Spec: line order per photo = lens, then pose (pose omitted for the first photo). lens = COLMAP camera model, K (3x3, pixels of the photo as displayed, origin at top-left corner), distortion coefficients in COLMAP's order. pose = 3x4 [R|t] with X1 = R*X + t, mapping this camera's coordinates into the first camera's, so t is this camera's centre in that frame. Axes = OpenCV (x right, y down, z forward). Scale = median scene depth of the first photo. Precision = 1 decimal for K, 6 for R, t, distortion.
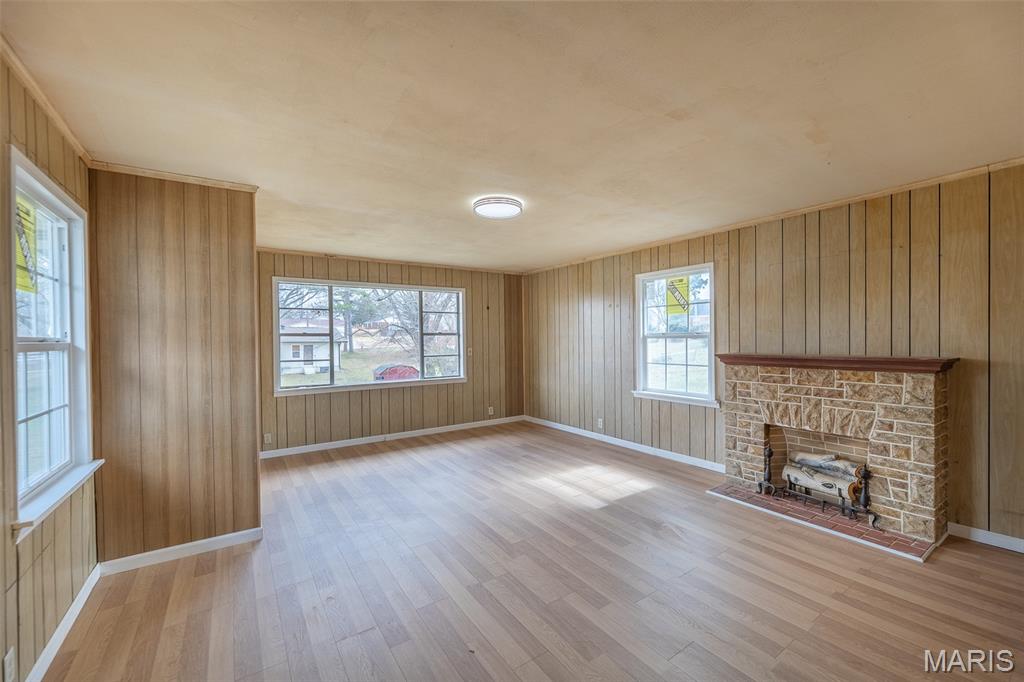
lens RADIAL K [[413.6, 0, 505.3], [0, 413.6, 340.4], [0, 0, 1]] dist [-0.000870, -0.000757]
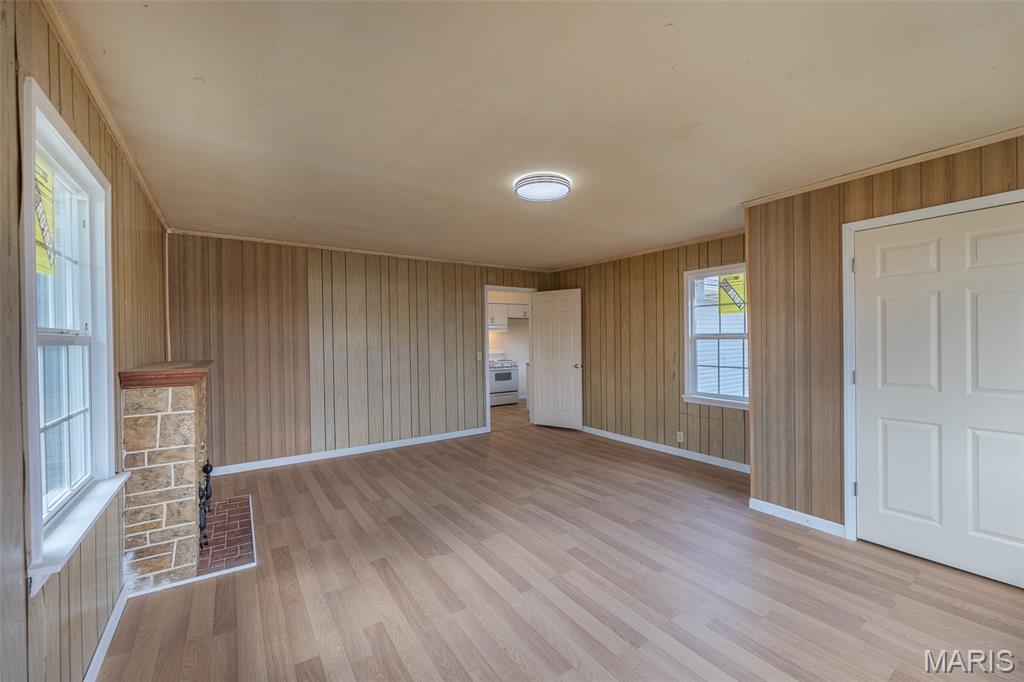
lens RADIAL K [[413.6, 0, 517.4], [0, 413.6, 343.1], [0, 0, 1]] dist [-0.000870, -0.000757]
pose [[0.999765, 0.011040, 0.018671, -0.191349], [-0.011182, 0.999909, 0.007560, 0.003693], [-0.018585, -0.007767, 0.999797, 0.132707]]
